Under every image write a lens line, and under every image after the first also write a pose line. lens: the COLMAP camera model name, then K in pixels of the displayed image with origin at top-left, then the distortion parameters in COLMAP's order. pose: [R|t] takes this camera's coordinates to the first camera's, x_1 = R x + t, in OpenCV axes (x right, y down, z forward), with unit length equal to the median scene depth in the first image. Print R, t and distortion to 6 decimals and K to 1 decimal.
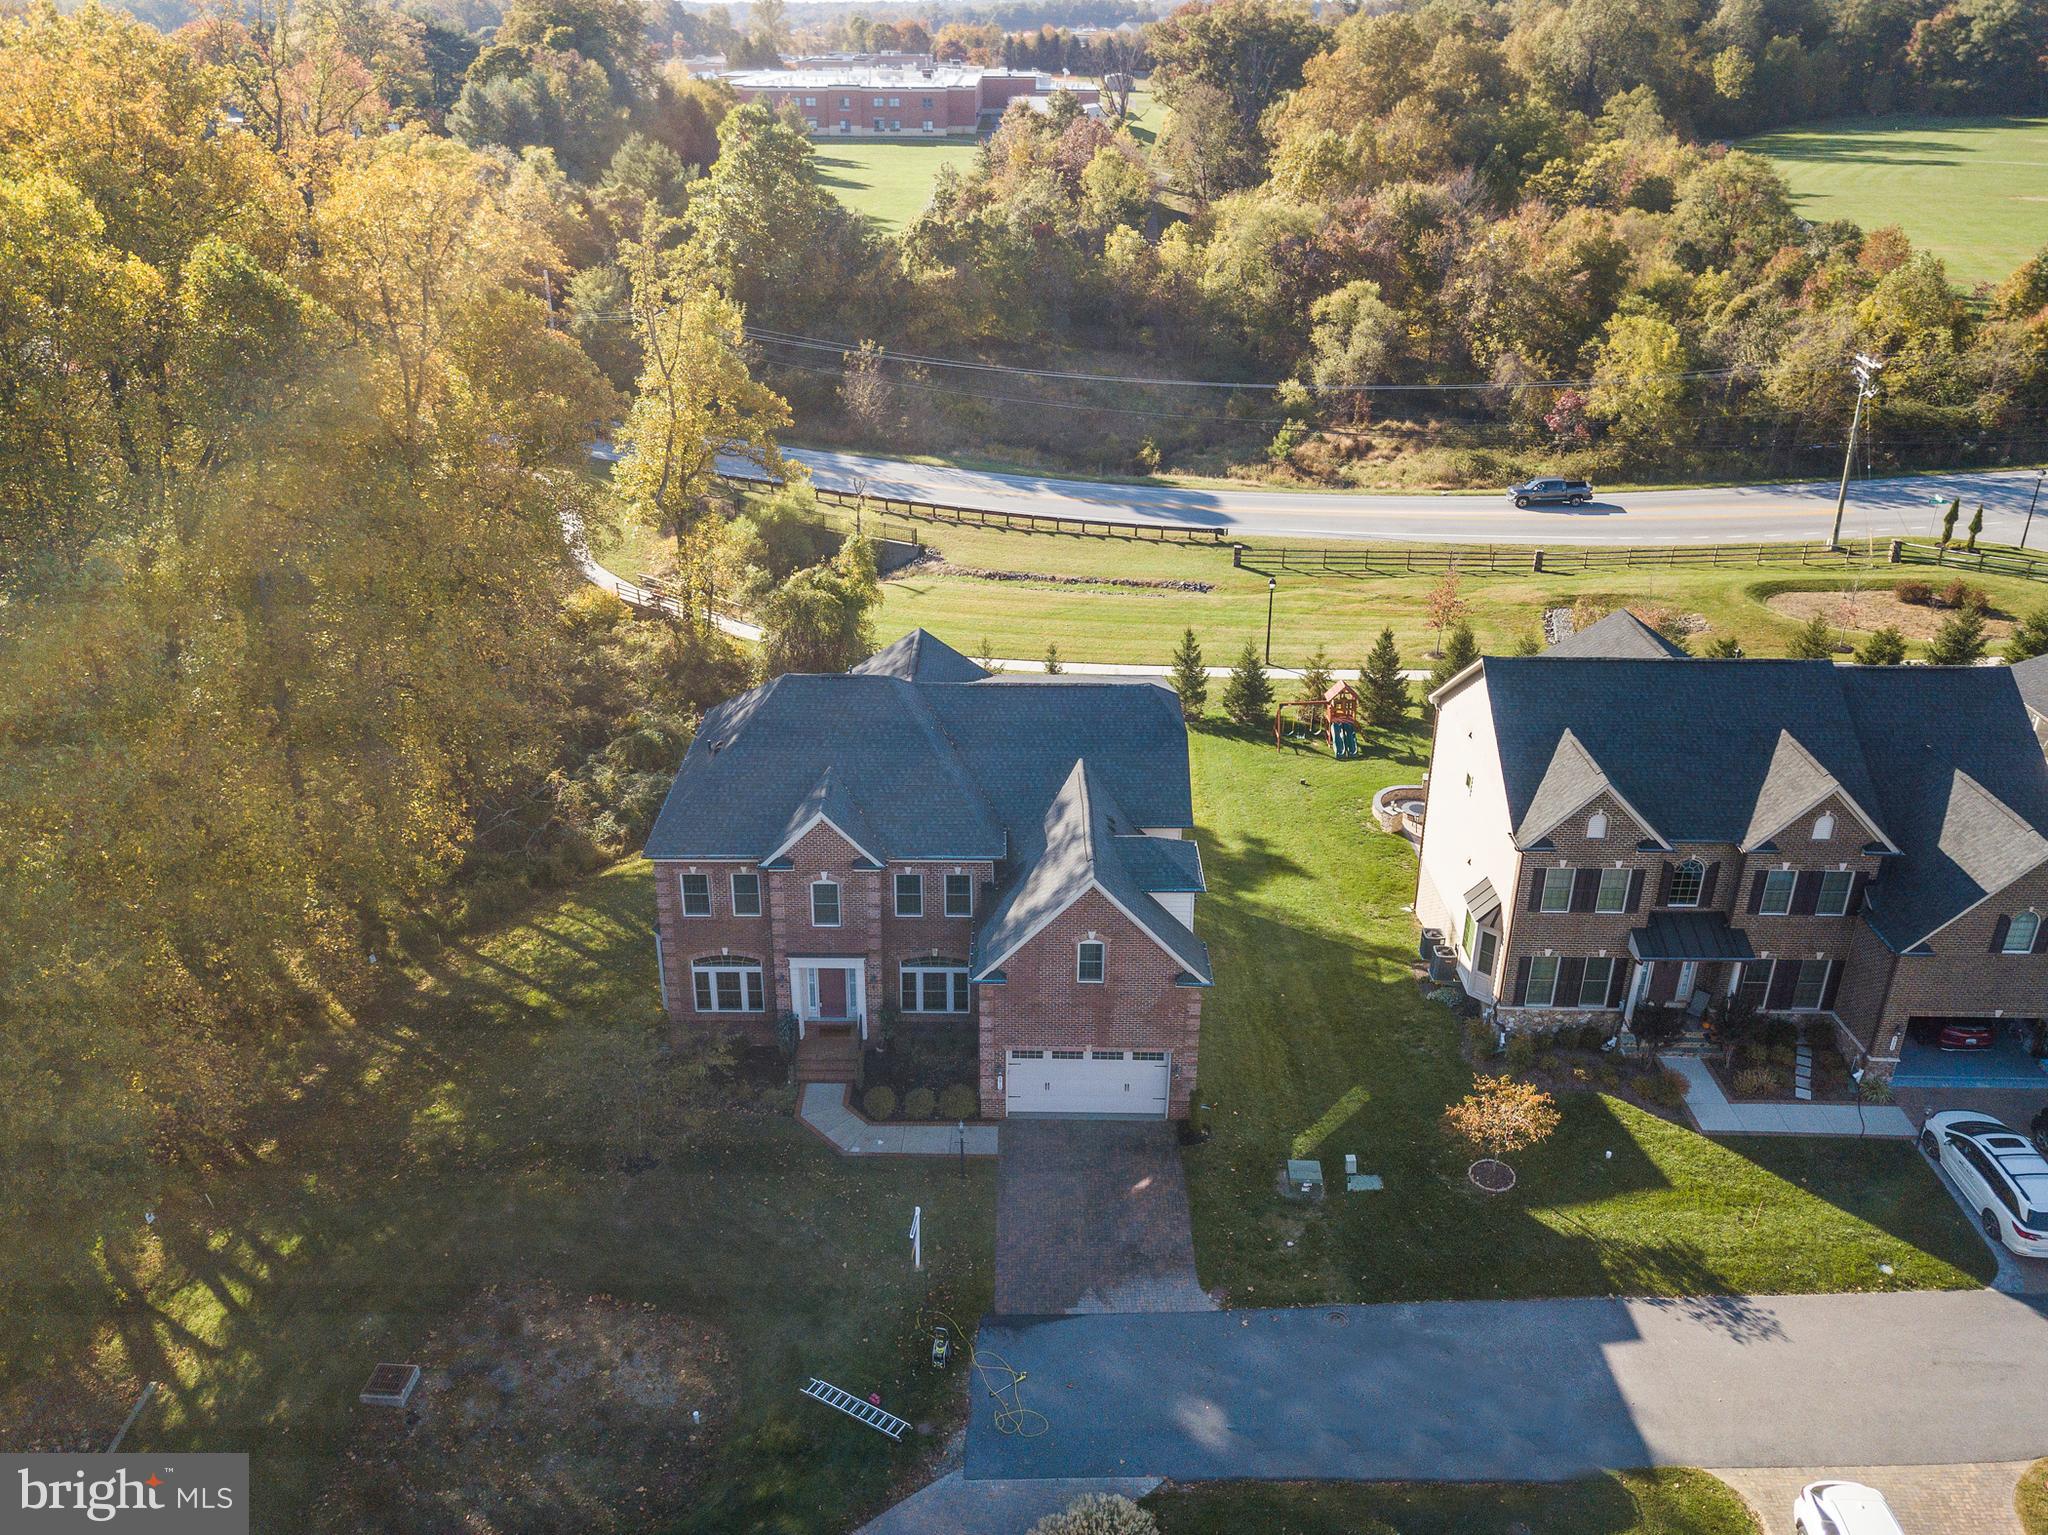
lens RADIAL K [[1615.5, 0, 1019.3], [0, 1615.5, 754.5], [0, 0, 1]] dist [0.005132, 0.045407]
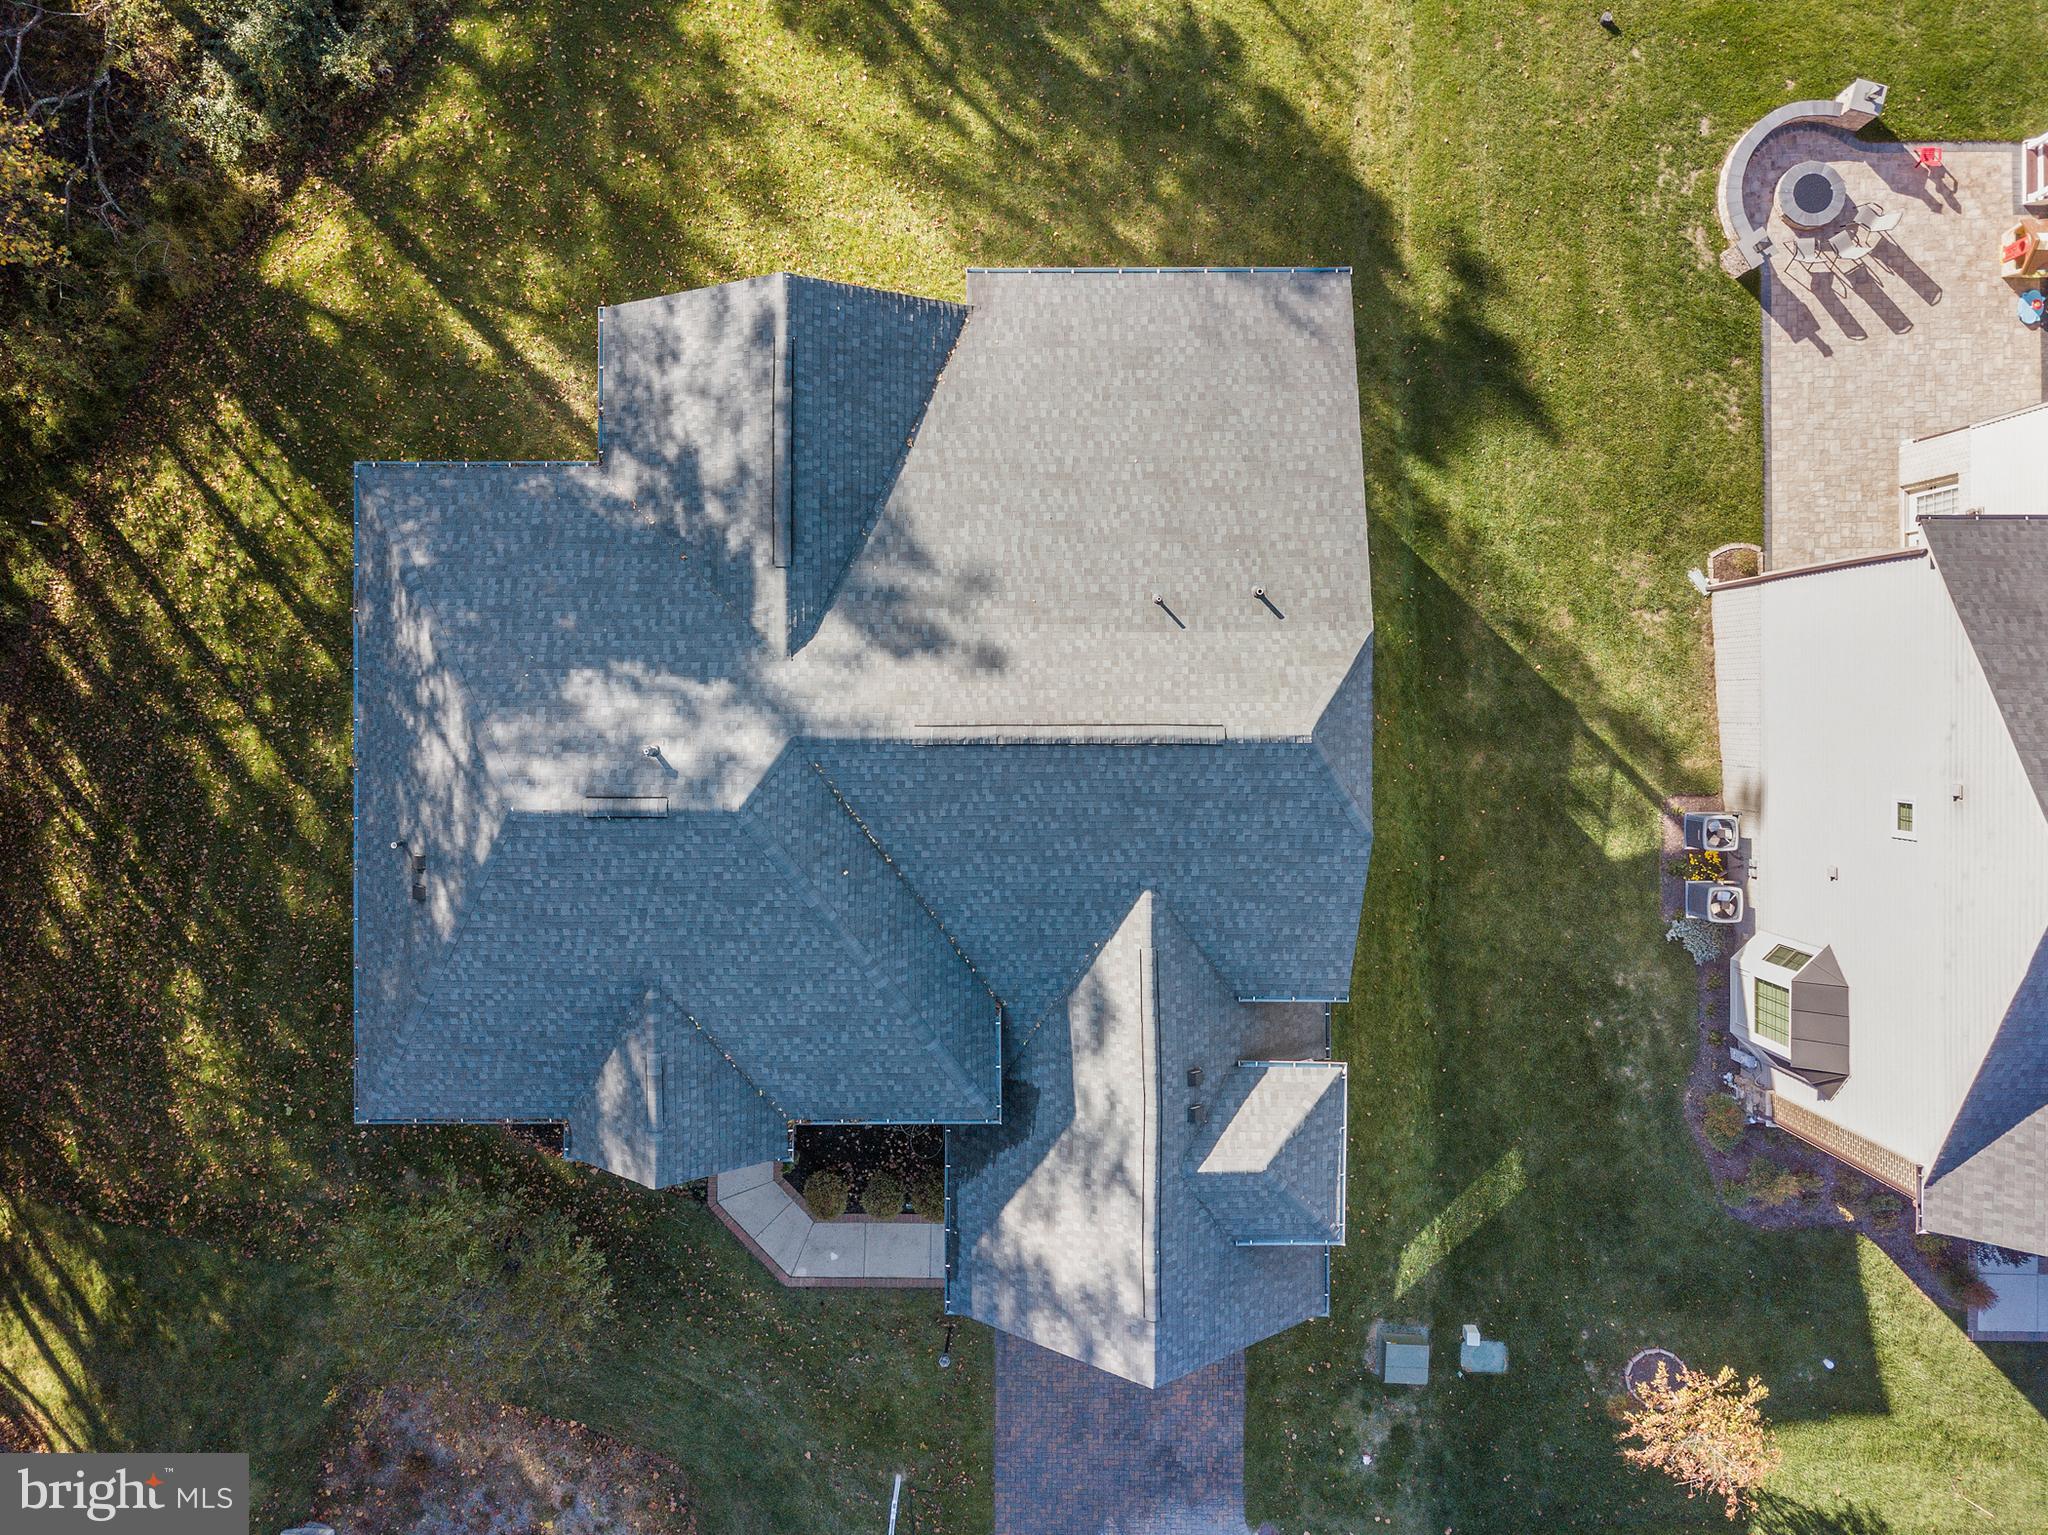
lens RADIAL K [[1615.5, 0, 1019.3], [0, 1615.5, 754.5], [0, 0, 1]] dist [0.005132, 0.045407]
pose [[0.999990, -0.000436, -0.004363, 0.000764], [0.004158, 0.410033, 0.912061, -0.493172], [0.001391, -0.912071, 0.410031, 0.864540]]
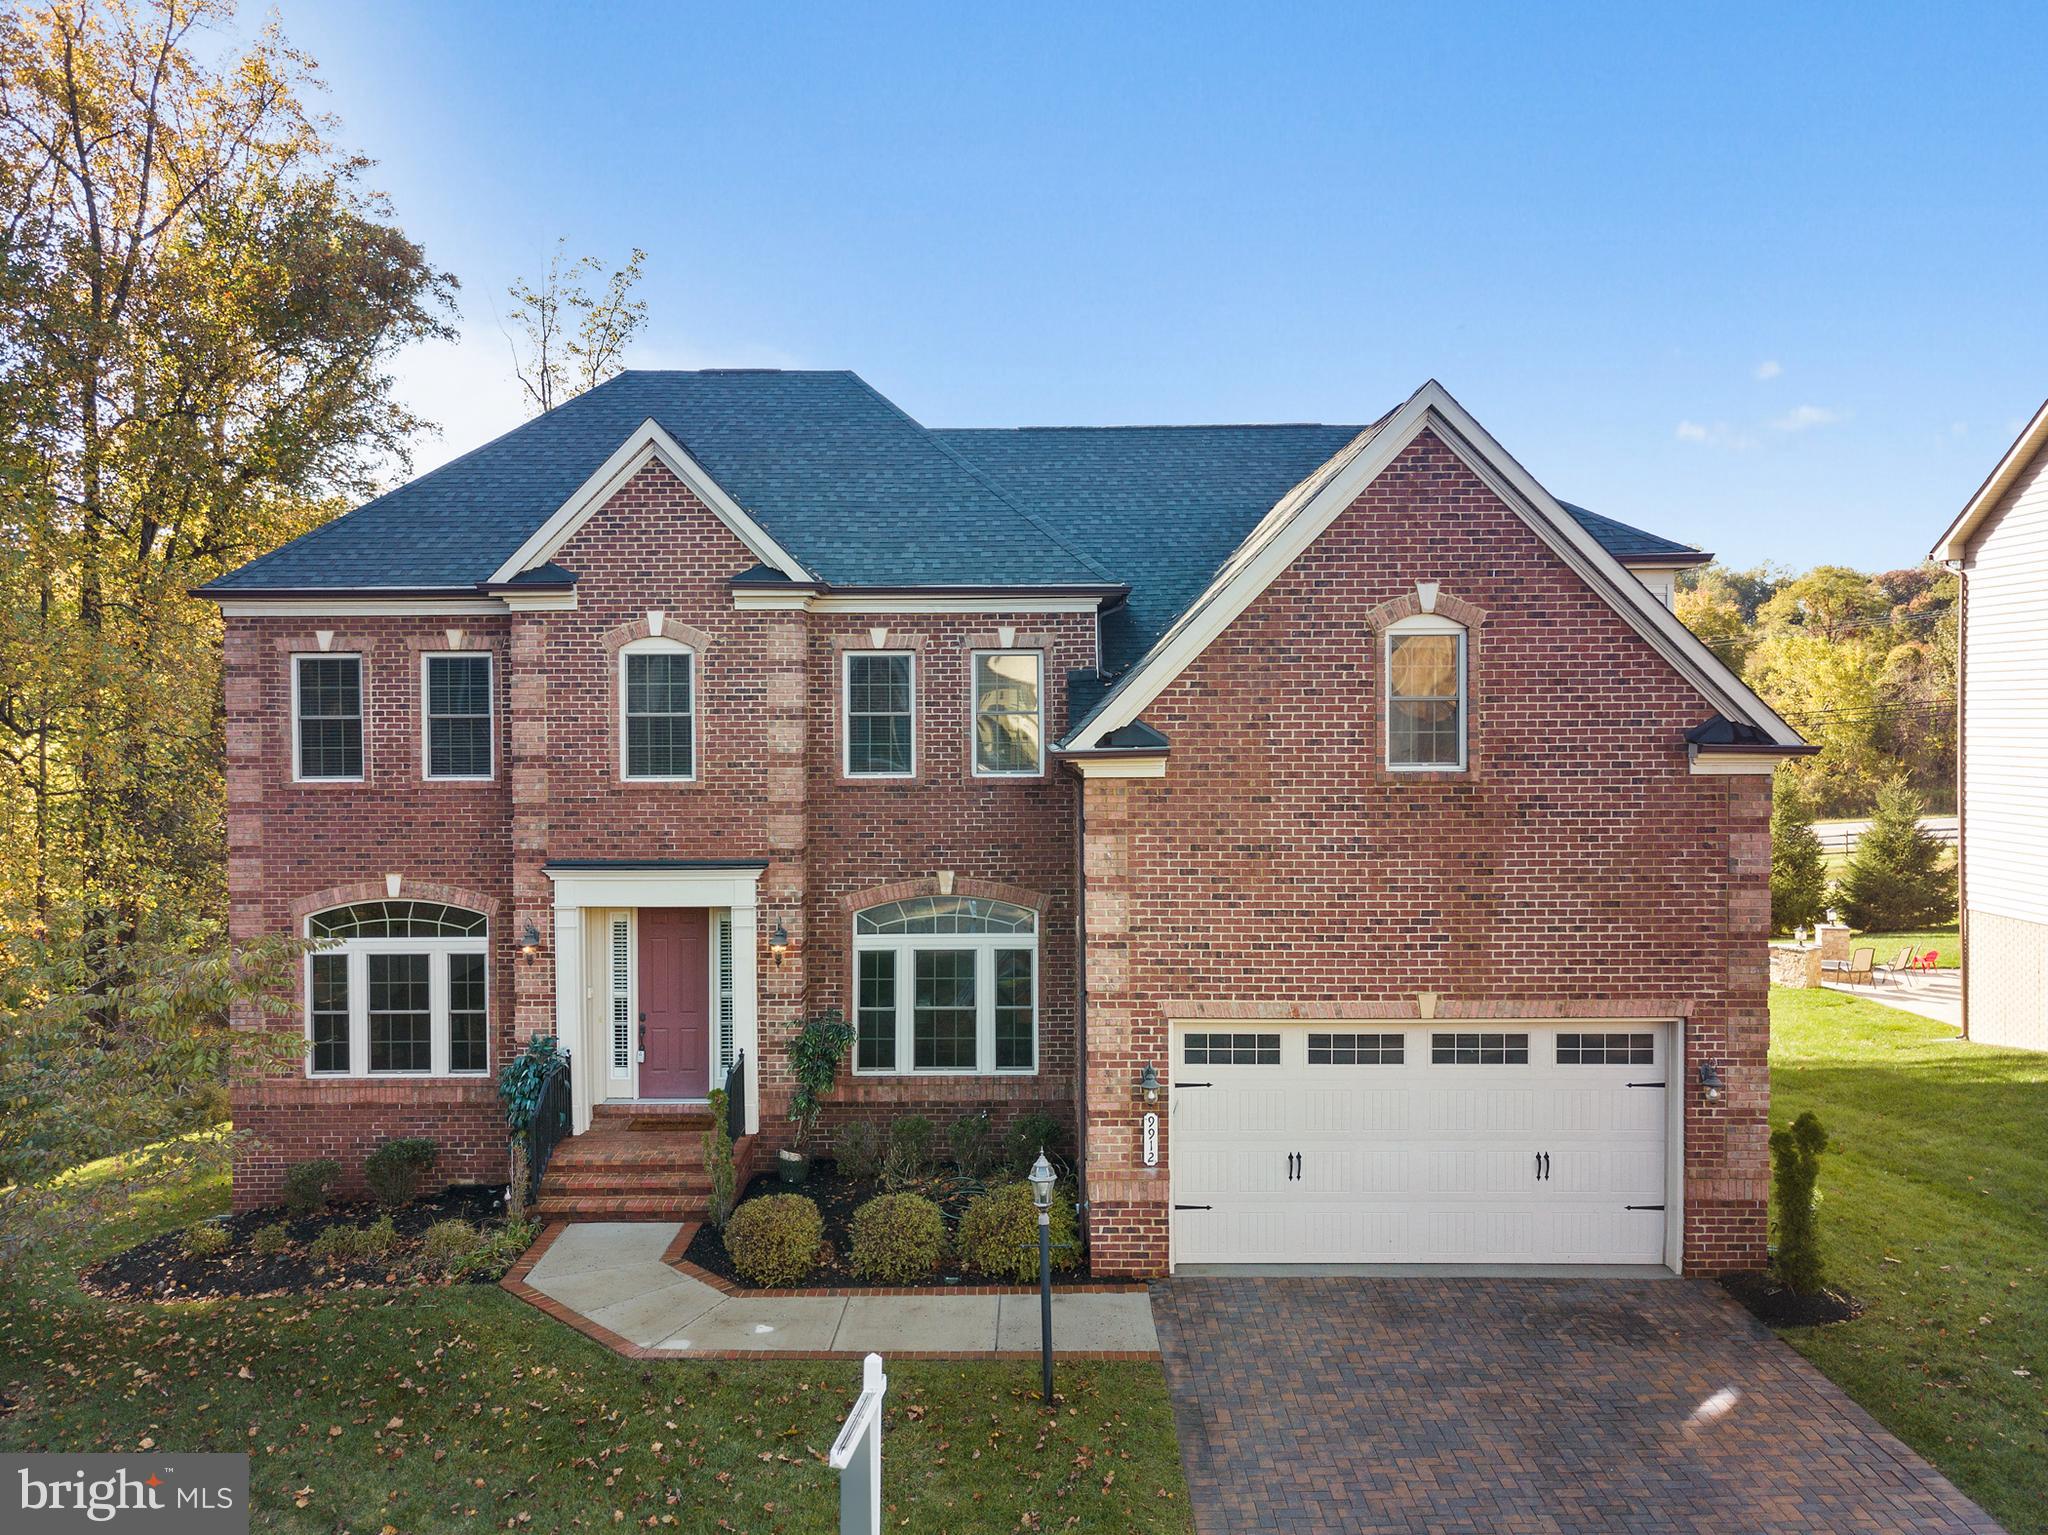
lens RADIAL K [[1575.0, 0, 1002.6], [0, 1575.0, 804.2], [0, 0, 1]] dist [-0.015909, -0.007723]
pose [[0.999902, -0.012494, -0.006325, -0.036786], [0.008918, 0.916356, -0.400265, 0.255231], [0.010797, 0.400169, 0.916378, 0.660998]]
